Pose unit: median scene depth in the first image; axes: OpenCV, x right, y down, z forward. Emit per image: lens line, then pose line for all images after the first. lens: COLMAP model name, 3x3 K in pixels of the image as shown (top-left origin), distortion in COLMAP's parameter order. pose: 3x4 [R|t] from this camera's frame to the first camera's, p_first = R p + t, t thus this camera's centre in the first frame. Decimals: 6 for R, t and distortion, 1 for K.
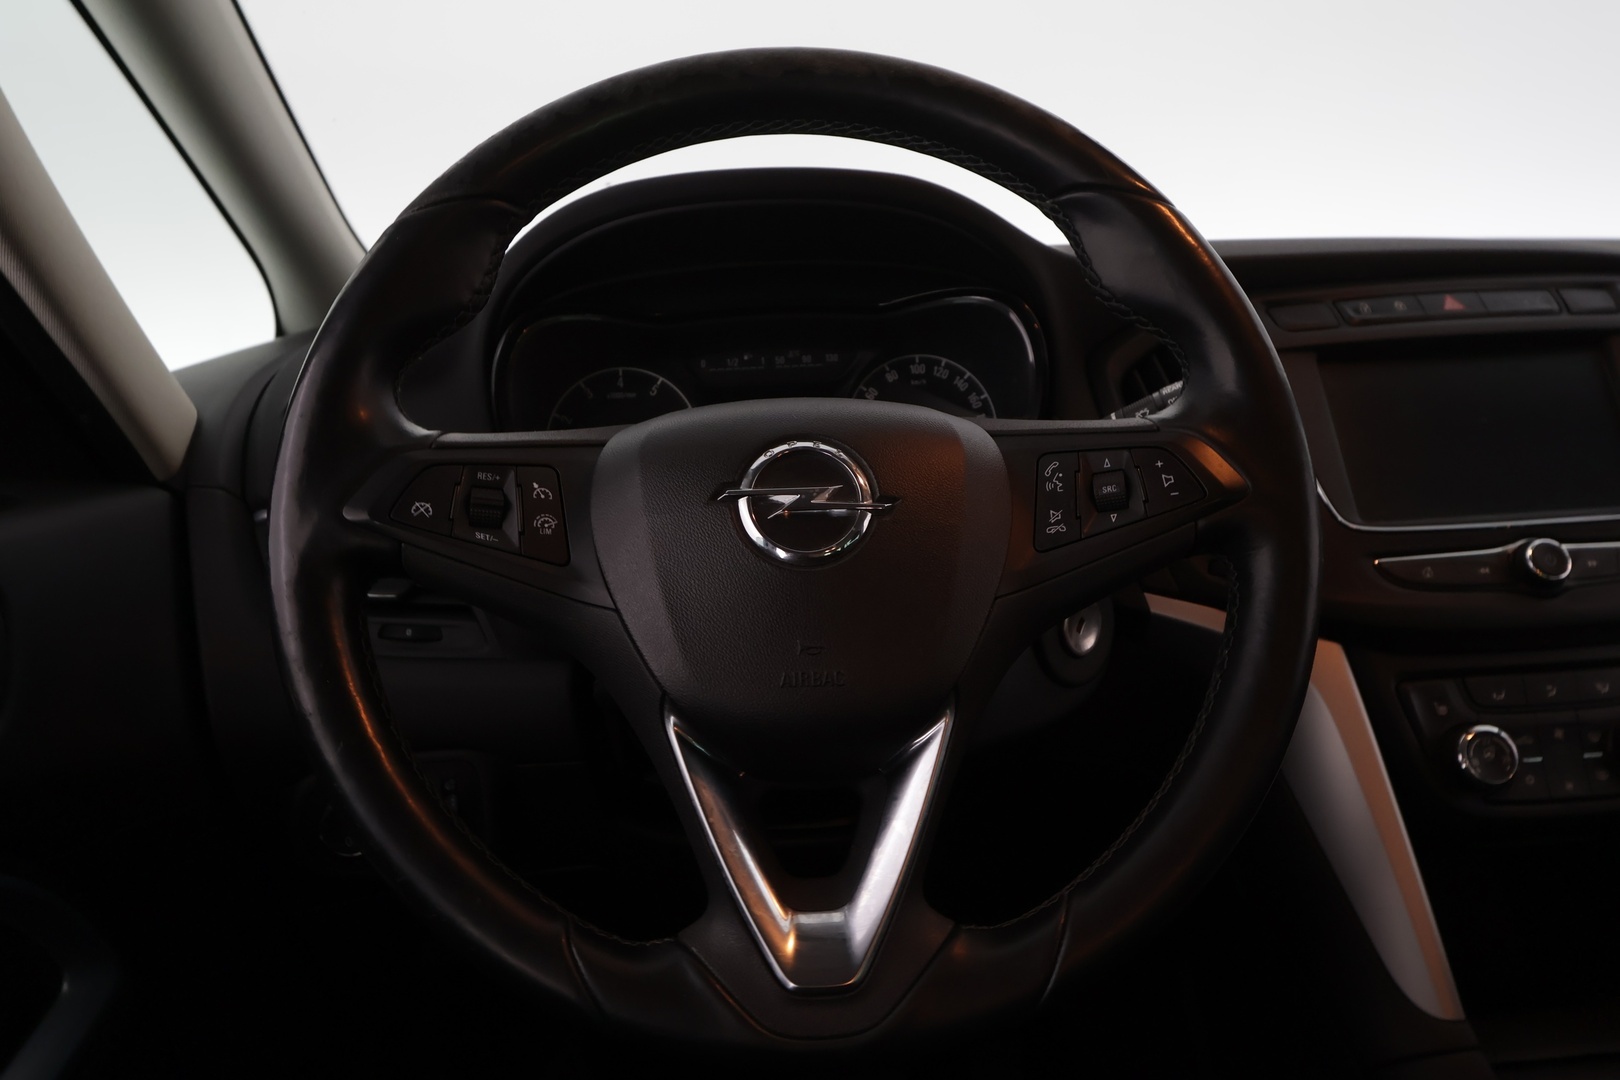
lens RADIAL K [[1161.5, 0, 810.0], [0, 1161.5, 540.0], [0, 0, 1]] dist [0.033749, -0.056580]
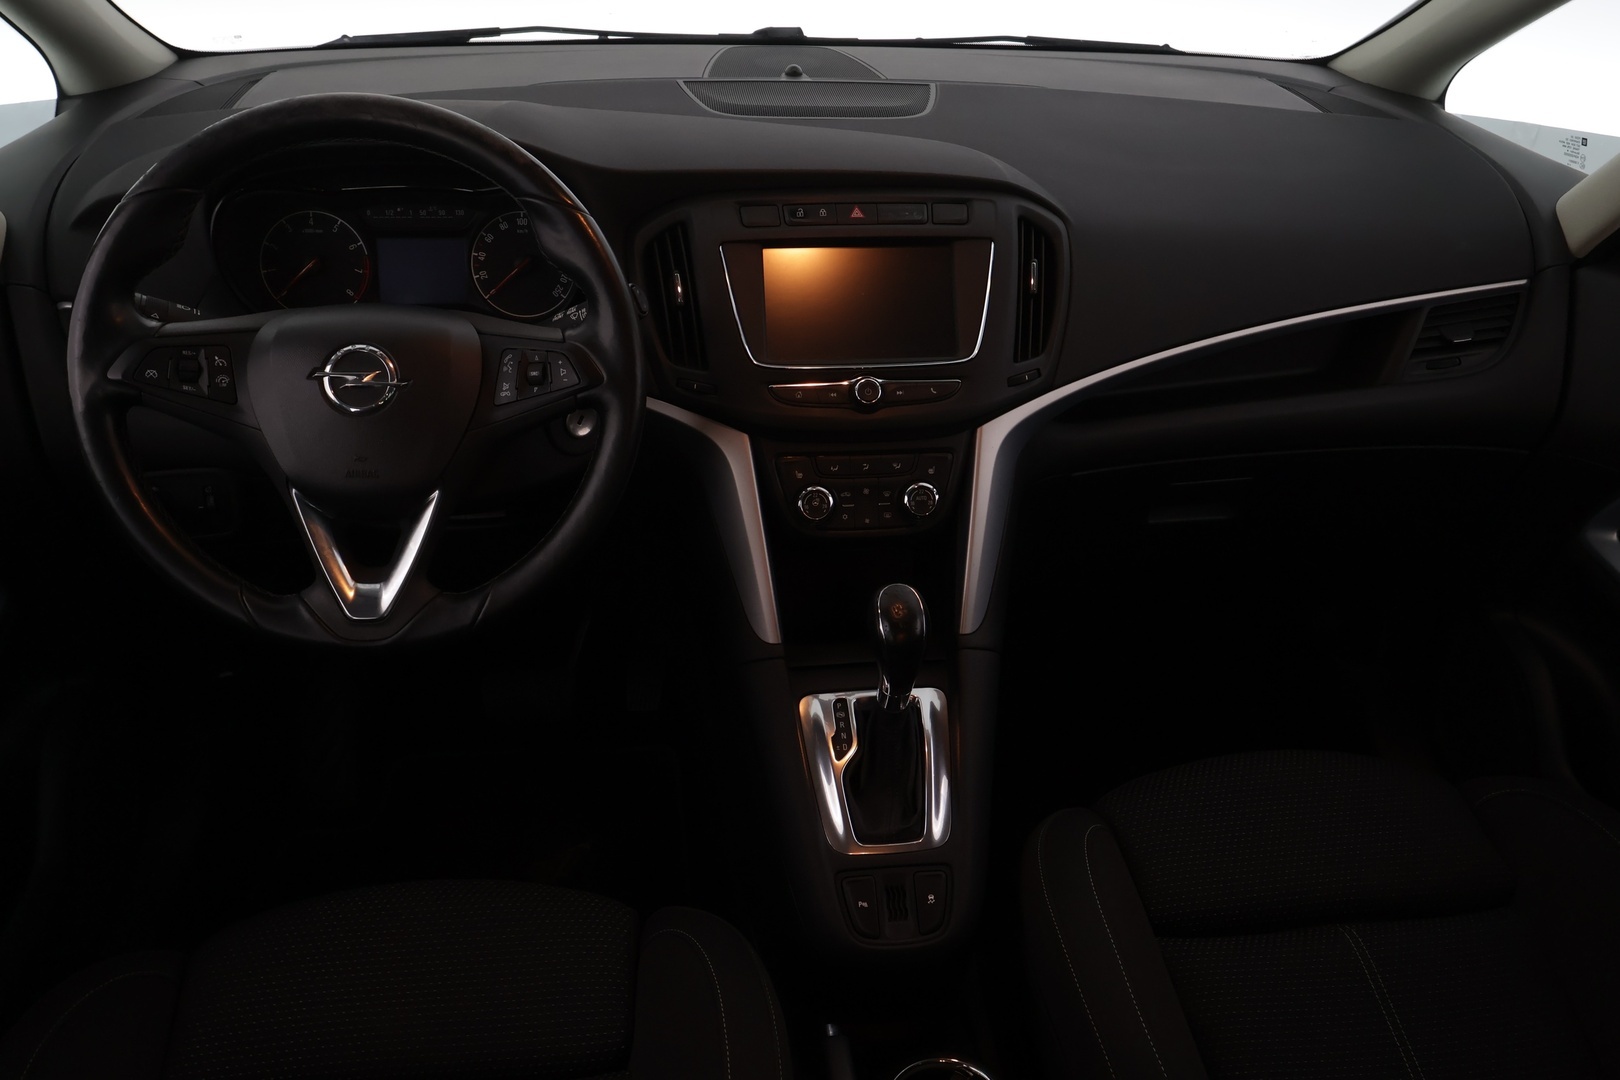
lens RADIAL K [[1159.5, 0, 756.7], [0, 1159.5, 547.6], [0, 0, 1]] dist [-0.000108, -0.003240]
pose [[0.995839, 0.033084, 0.084907, 0.471404], [-0.057389, 0.951467, 0.302352, -0.367425], [-0.070784, -0.305967, 0.949407, -0.893982]]
